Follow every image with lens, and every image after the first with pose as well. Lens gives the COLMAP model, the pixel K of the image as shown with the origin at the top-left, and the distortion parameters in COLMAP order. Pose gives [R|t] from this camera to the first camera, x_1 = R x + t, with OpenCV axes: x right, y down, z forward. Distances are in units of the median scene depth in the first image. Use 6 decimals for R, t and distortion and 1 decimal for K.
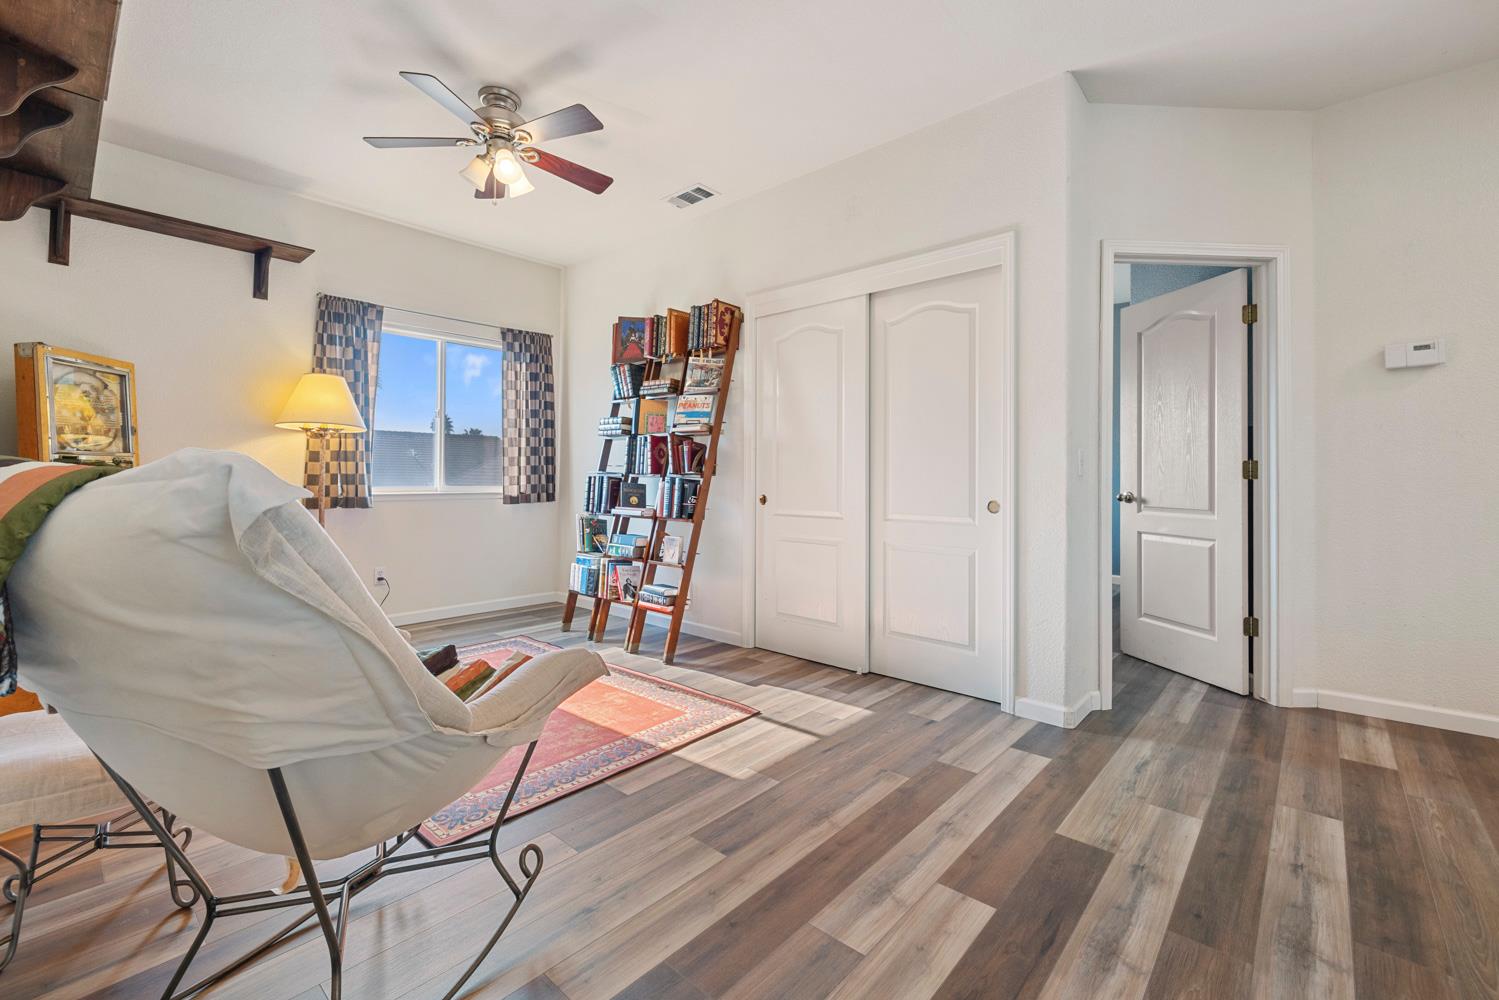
lens RADIAL K [[630.7, 0, 750.1], [0, 630.7, 470.0], [0, 0, 1]] dist [-0.002907, 0.000208]
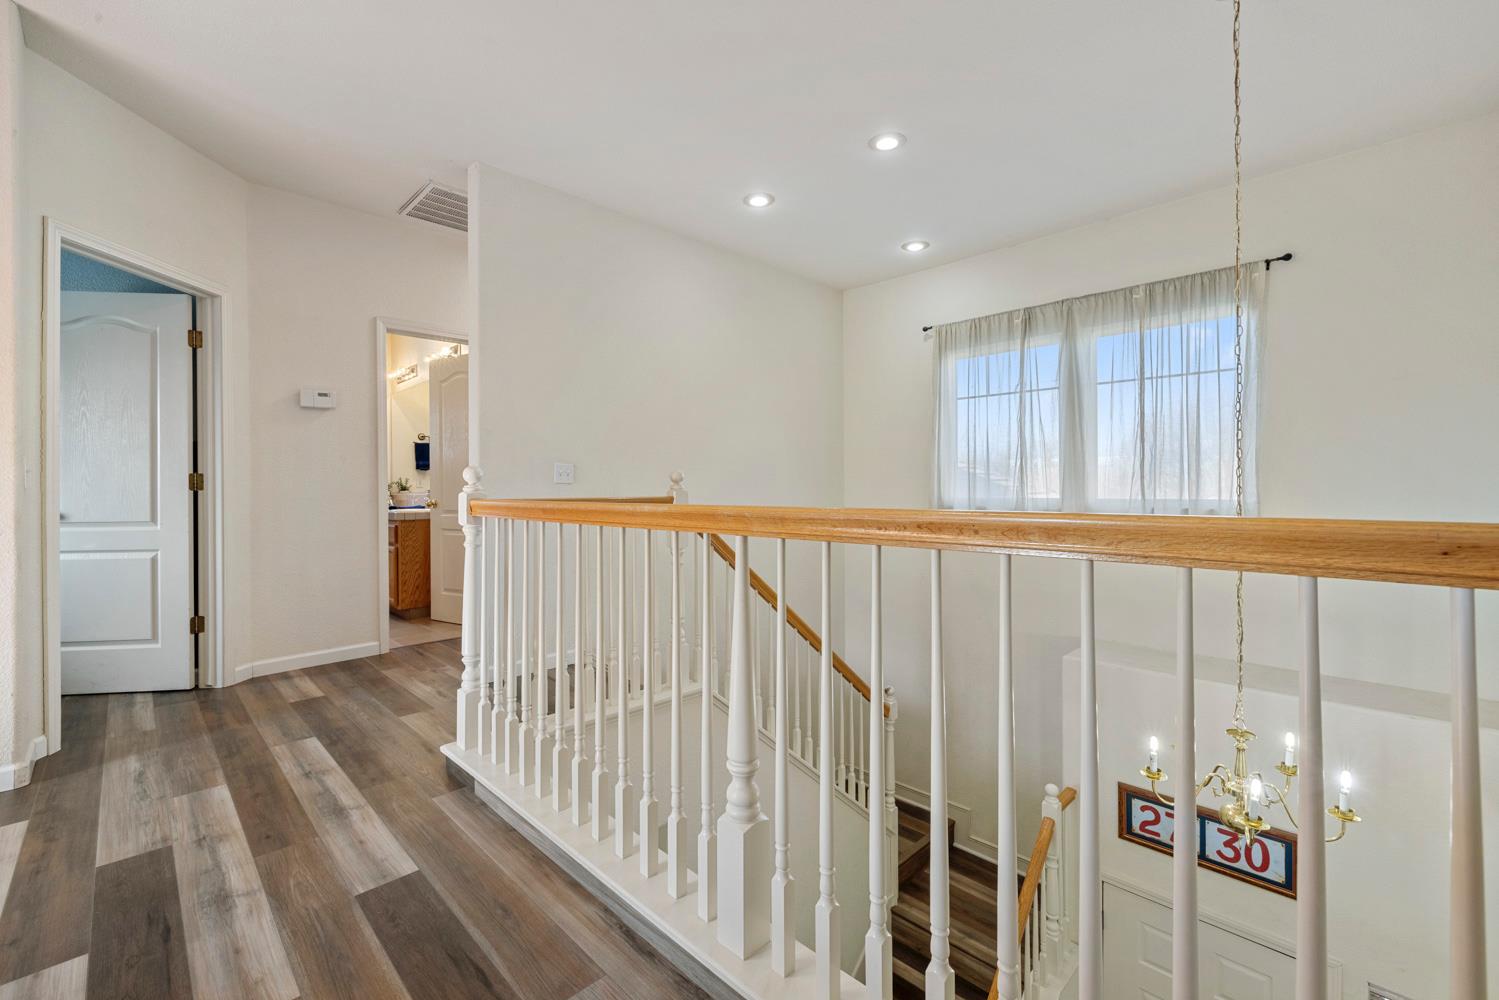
lens RADIAL K [[630.7, 0, 742.1], [0, 630.7, 489.8], [0, 0, 1]] dist [-0.002907, 0.000208]
pose [[0.057149, -0.008725, 0.998328, -0.272399], [-0.006611, 0.999937, 0.009117, -0.002770], [-0.998344, -0.007121, 0.057088, -0.009469]]
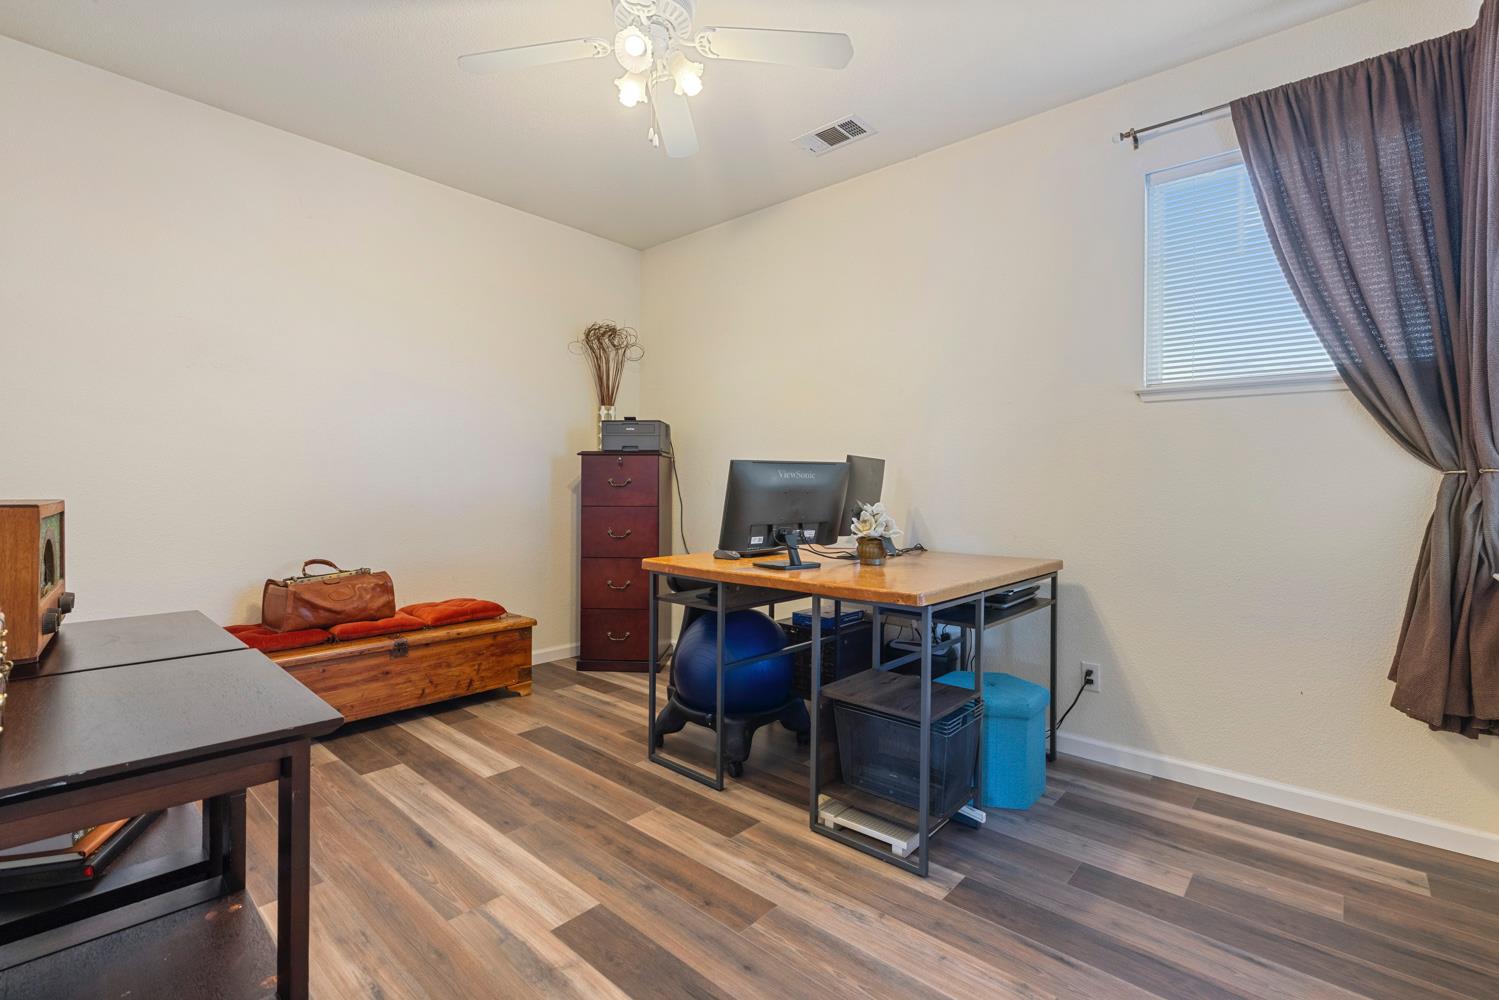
lens RADIAL K [[663.1, 0, 745.9], [0, 663.1, 490.8], [0, 0, 1]] dist [-0.014447, 0.002551]
pose [[0.006739, -0.009523, 0.999932, 1.605398], [-0.027131, 0.999585, 0.009702, -0.020954], [-0.999609, -0.027195, 0.006478, 0.263573]]
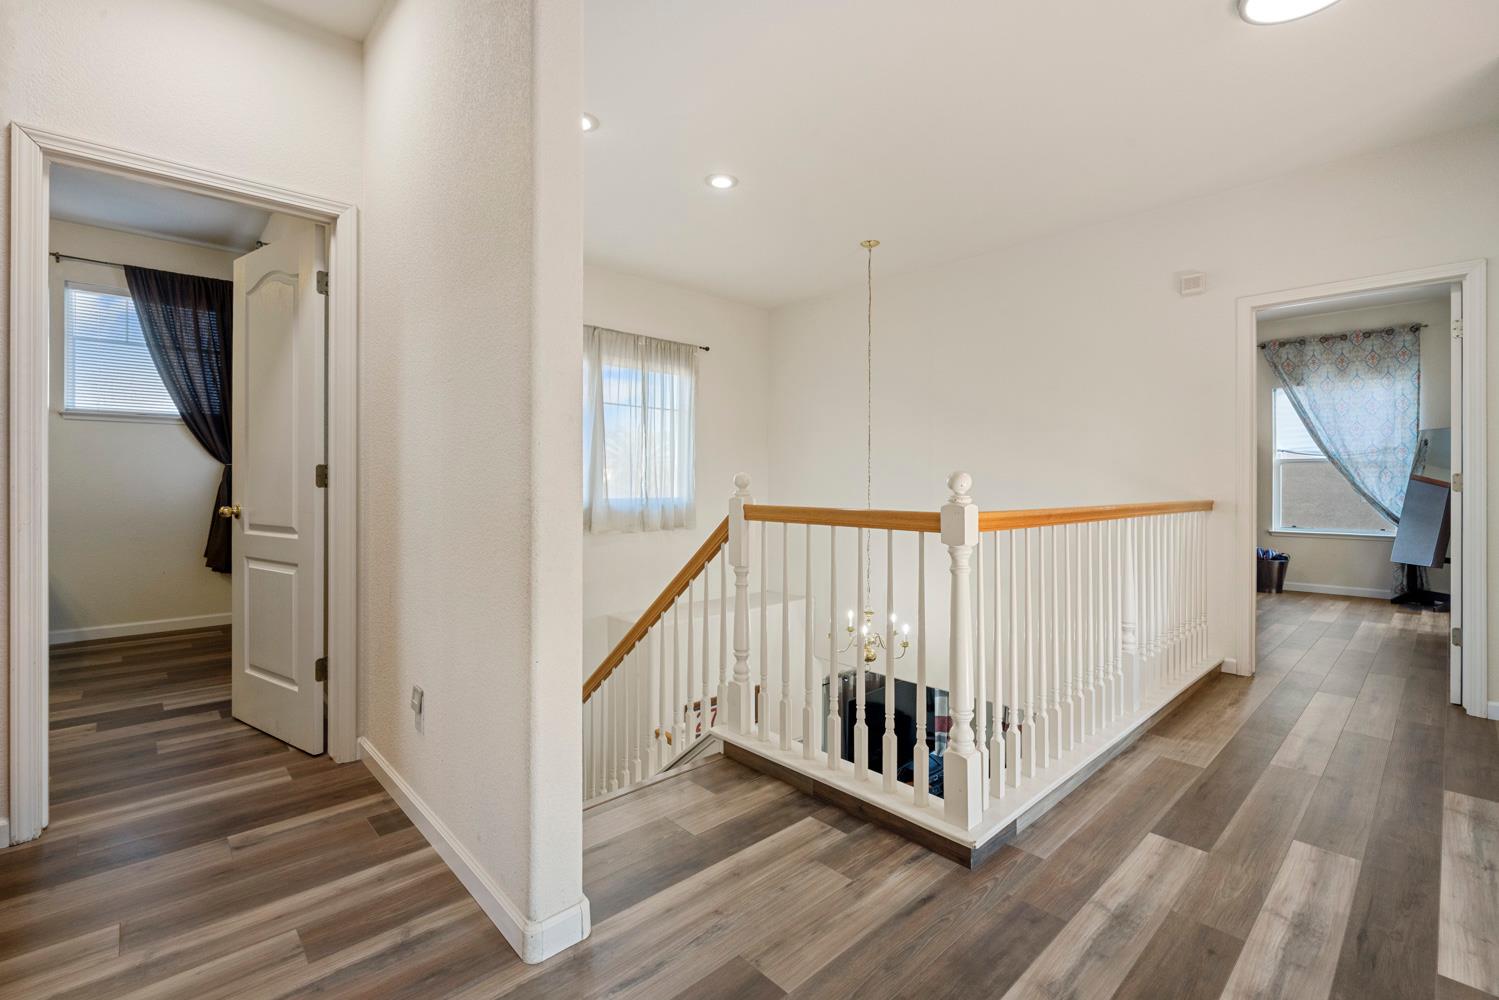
lens RADIAL K [[663.1, 0, 755.0], [0, 663.1, 480.3], [0, 0, 1]] dist [-0.014447, 0.002551]
pose [[-0.996732, -0.009460, 0.080228, 0.751914], [-0.010683, 0.999833, -0.014827, -0.000787], [-0.080074, -0.015636, -0.996666, 1.165071]]
